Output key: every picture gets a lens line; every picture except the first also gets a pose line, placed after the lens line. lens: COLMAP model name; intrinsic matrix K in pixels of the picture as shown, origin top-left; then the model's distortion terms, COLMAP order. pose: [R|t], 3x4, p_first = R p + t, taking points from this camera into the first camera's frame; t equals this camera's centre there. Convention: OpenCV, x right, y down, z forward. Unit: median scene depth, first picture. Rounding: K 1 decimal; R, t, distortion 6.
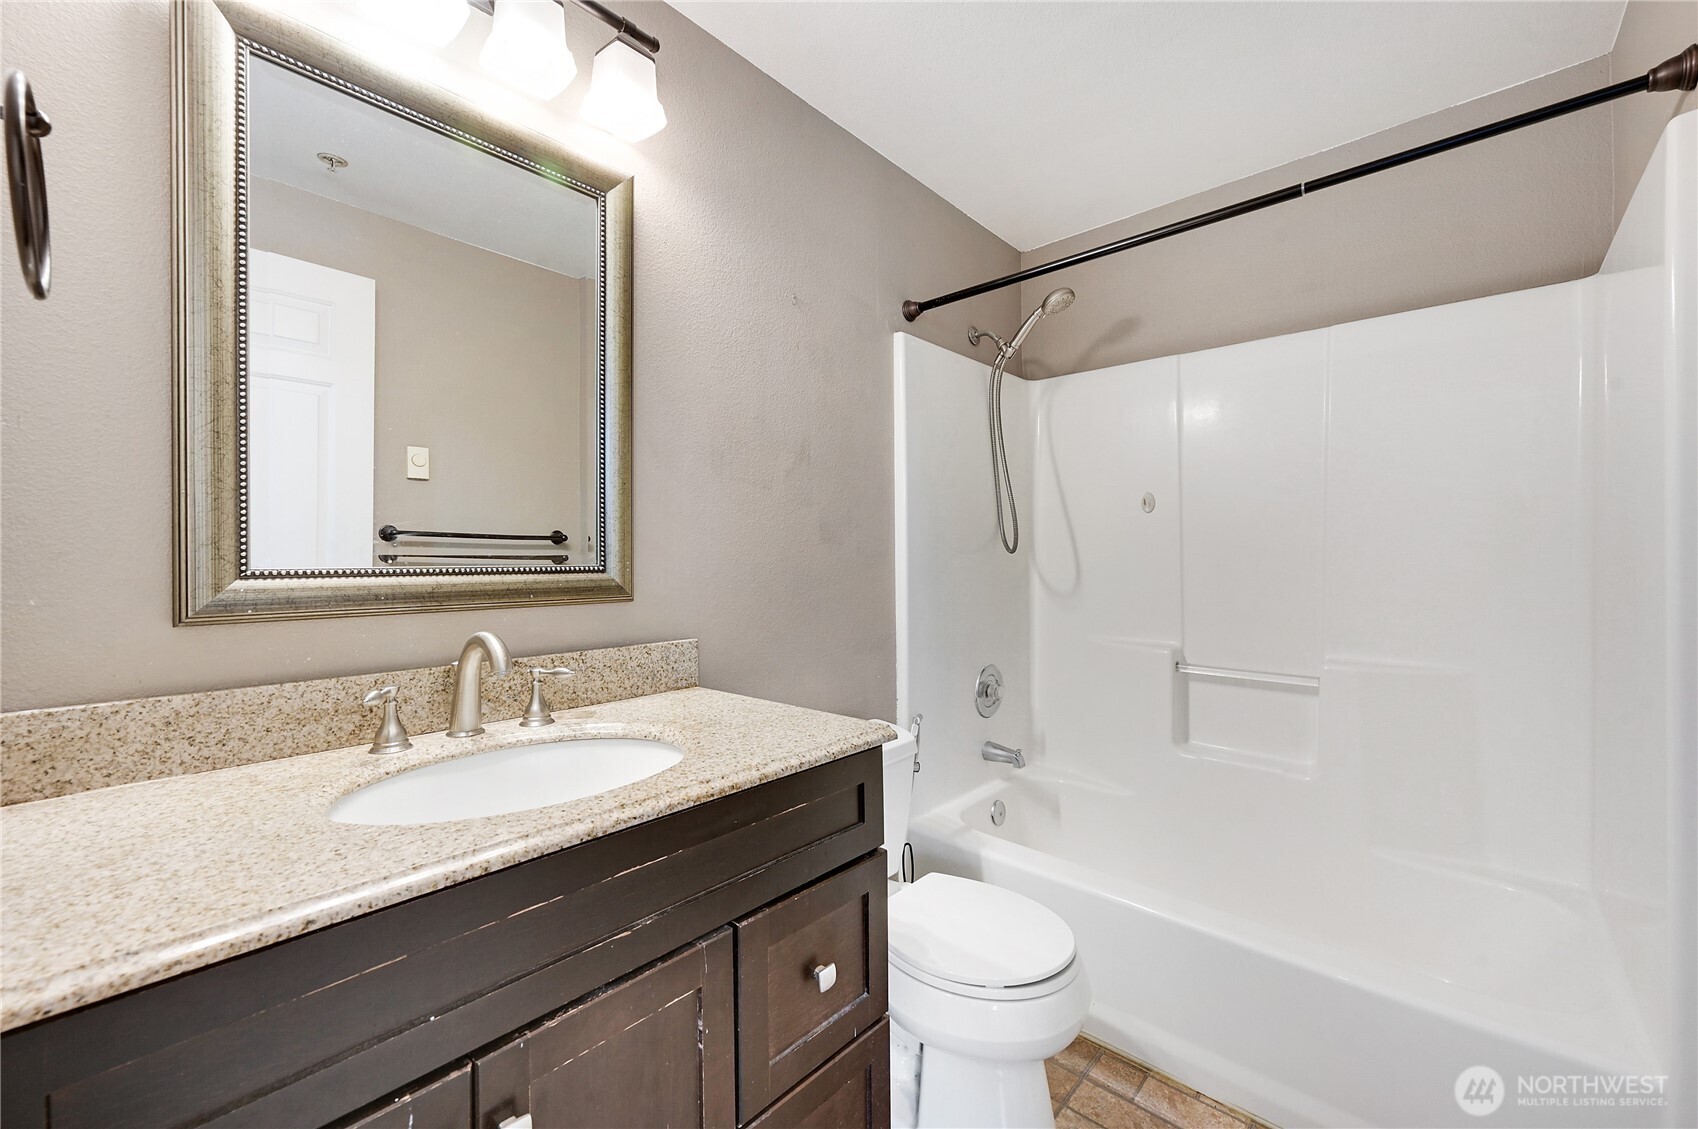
lens RADIAL K [[685.6, 0, 843.8], [0, 685.6, 549.5], [0, 0, 1]] dist [-0.006925, -0.000172]
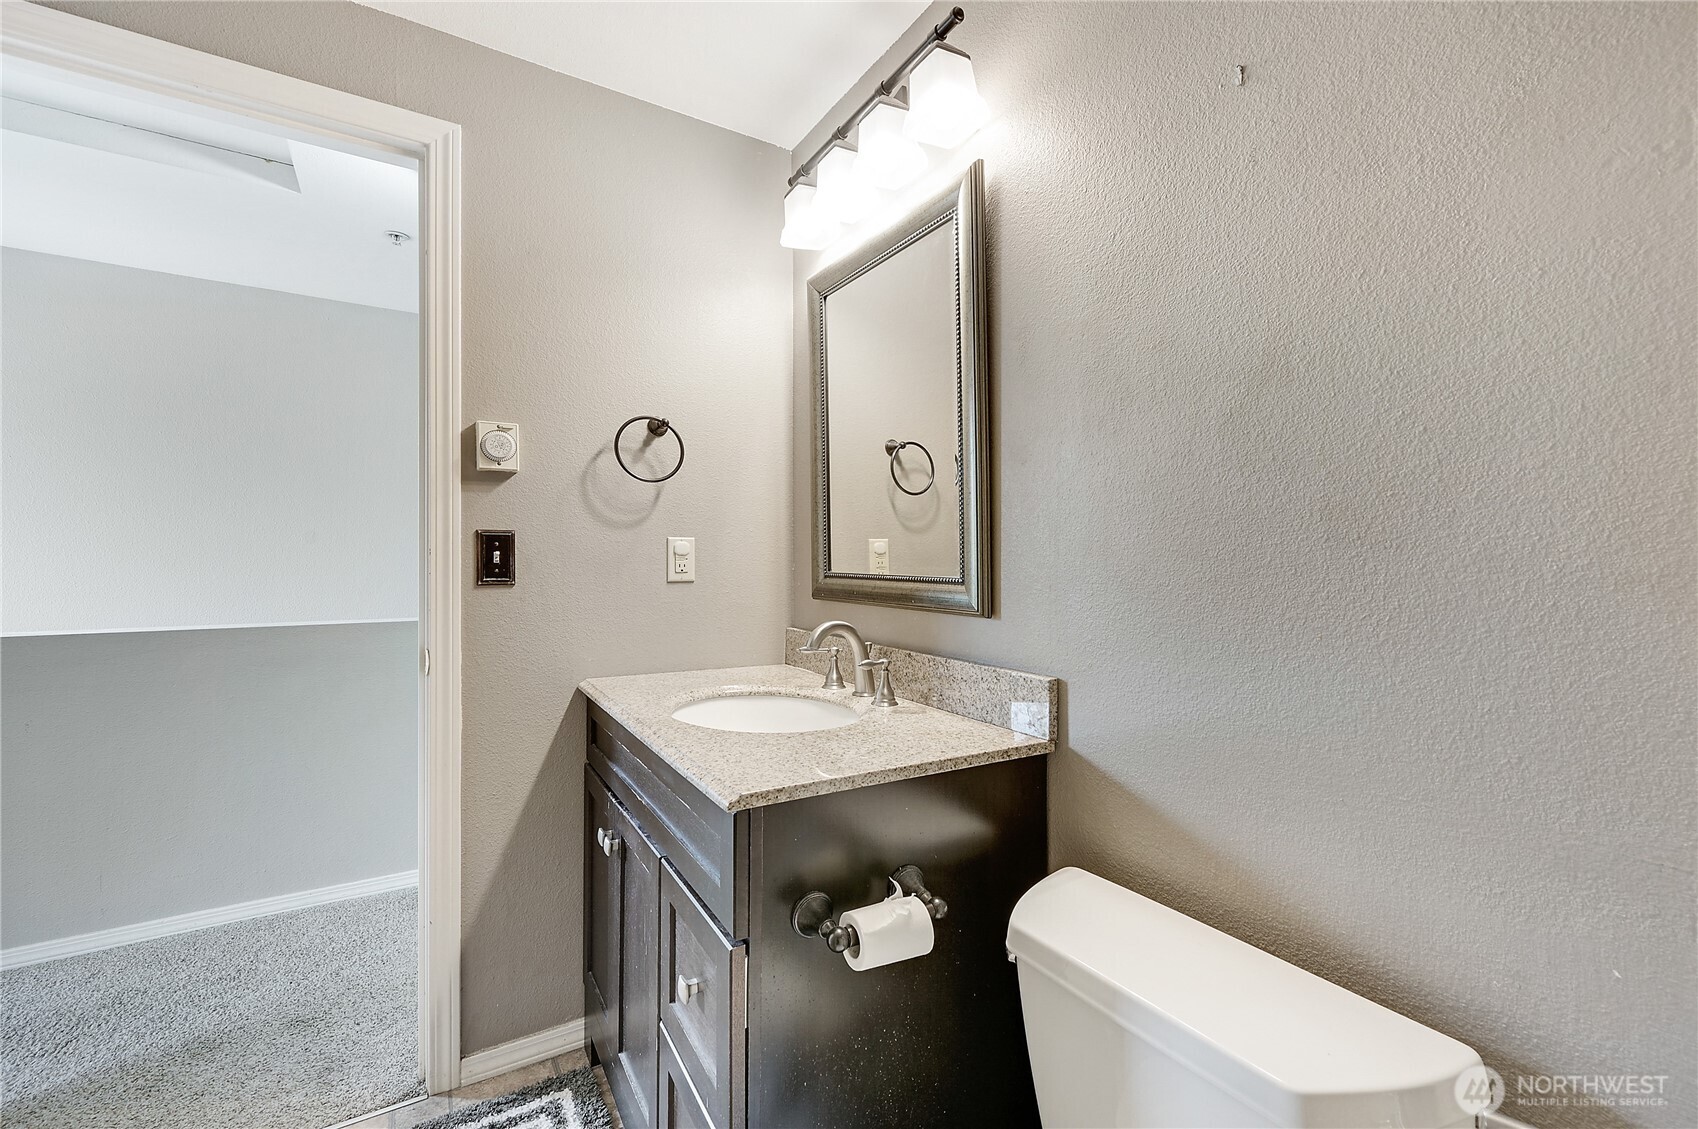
lens RADIAL K [[685.6, 0, 847.4], [0, 685.6, 563.9], [0, 0, 1]] dist [-0.006925, -0.000172]
pose [[-0.287201, -0.011586, -0.957800, 0.665617], [-0.015405, 0.999853, -0.007476, 0.012631], [0.957746, 0.012607, -0.287338, 1.135543]]
